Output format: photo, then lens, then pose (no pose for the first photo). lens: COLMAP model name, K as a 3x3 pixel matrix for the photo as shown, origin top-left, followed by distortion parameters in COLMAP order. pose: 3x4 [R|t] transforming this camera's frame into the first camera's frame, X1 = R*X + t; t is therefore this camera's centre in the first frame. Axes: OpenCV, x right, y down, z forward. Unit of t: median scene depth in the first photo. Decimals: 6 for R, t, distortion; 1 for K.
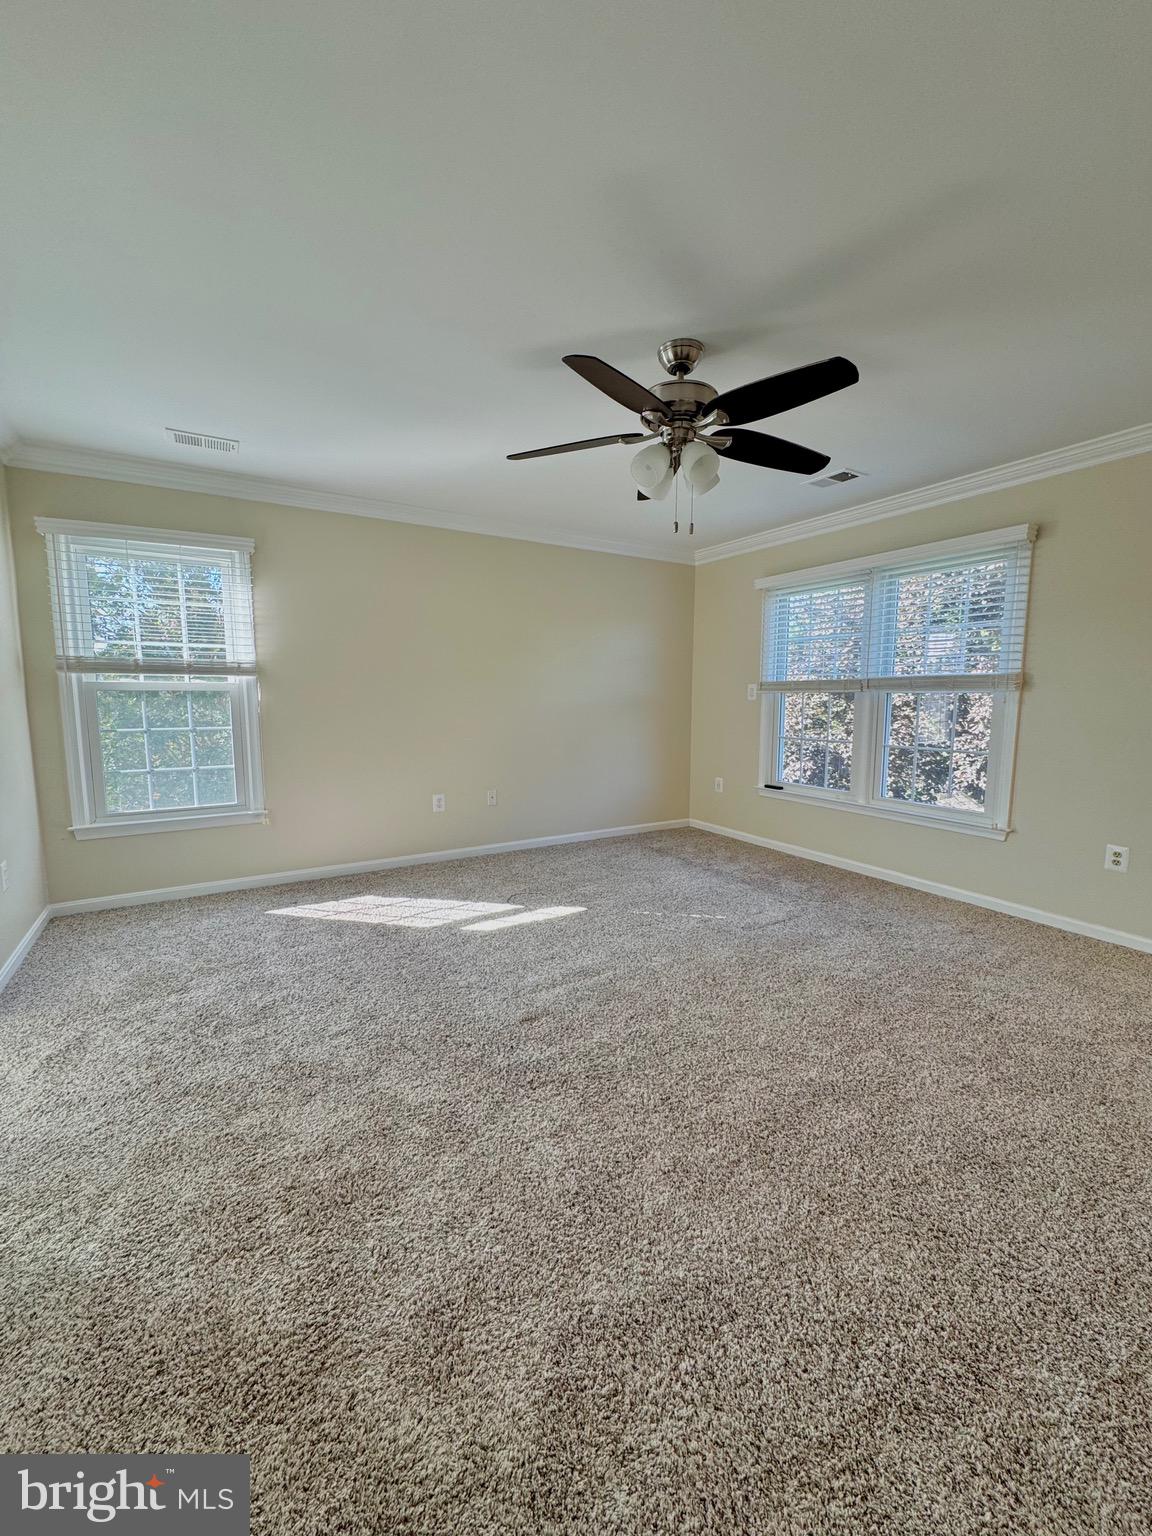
lens RADIAL K [[617.1, 0, 594.0], [0, 617.1, 773.0], [0, 0, 1]] dist [-0.002106, -0.000104]
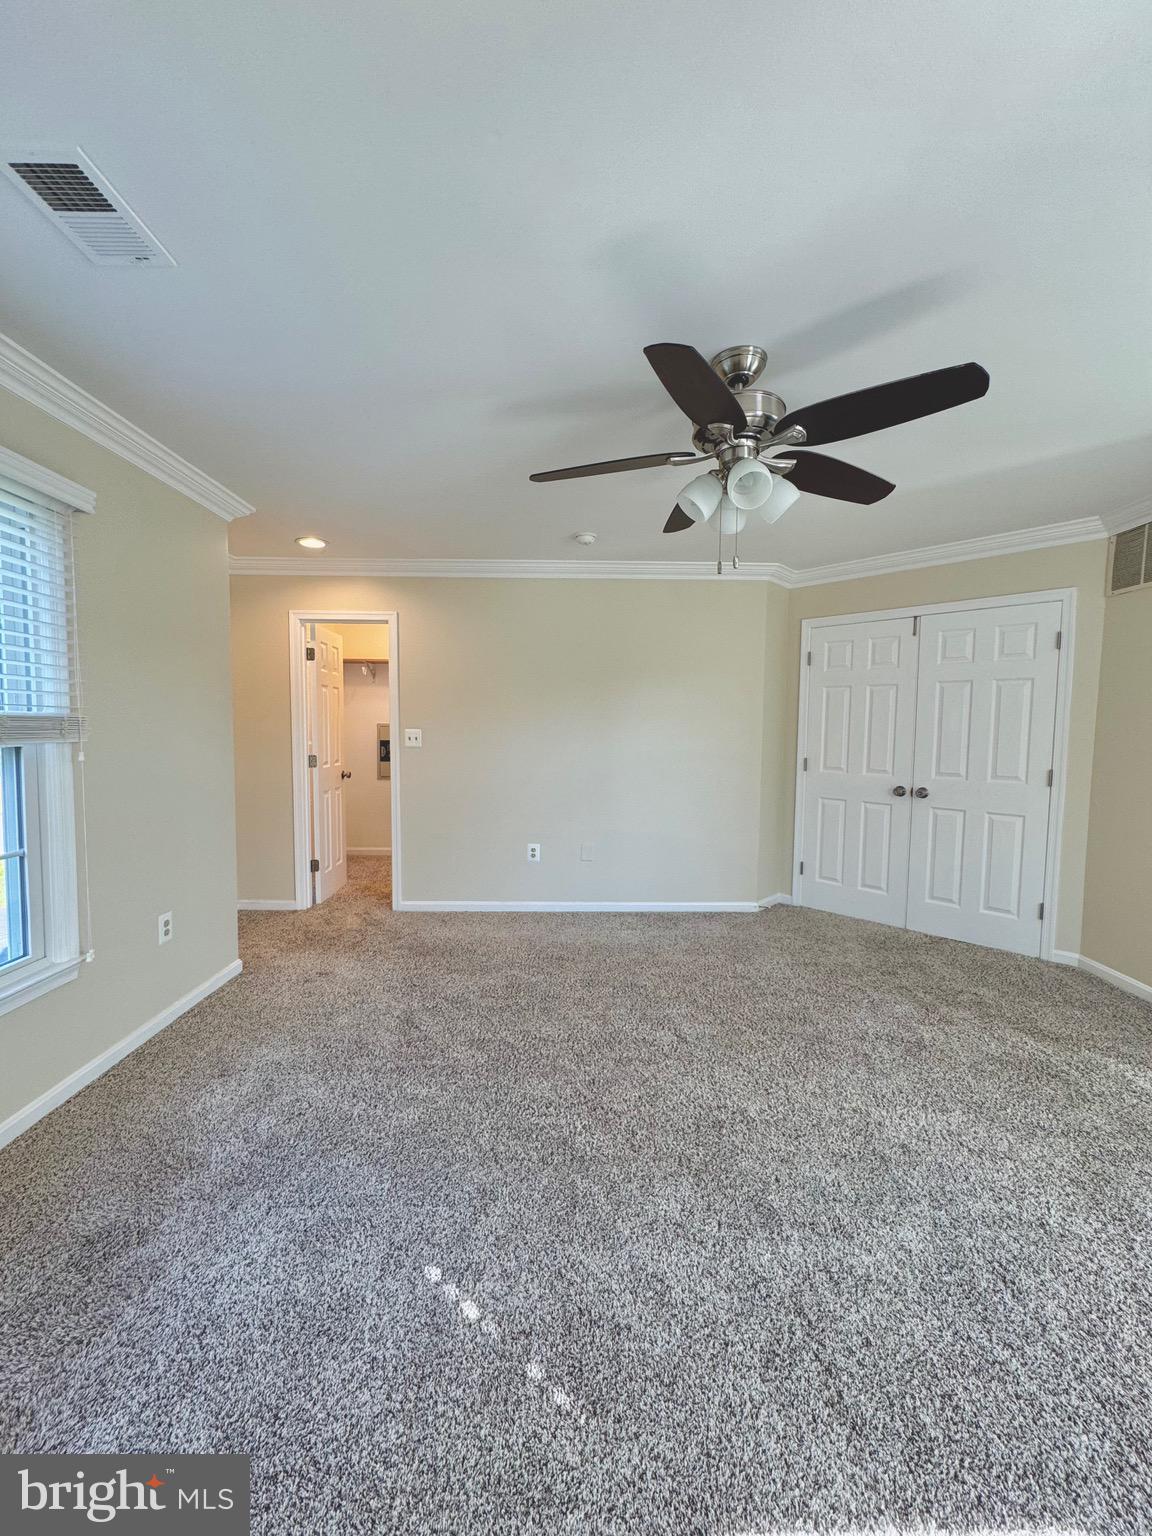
lens RADIAL K [[607.2, 0, 584.8], [0, 607.2, 766.3], [0, 0, 1]] dist [-0.002082, -0.000166]
pose [[-0.849850, -0.044048, 0.525181, -0.095116], [0.056663, 0.983088, 0.174145, -0.185309], [-0.523970, 0.177756, -0.832981, 1.233196]]
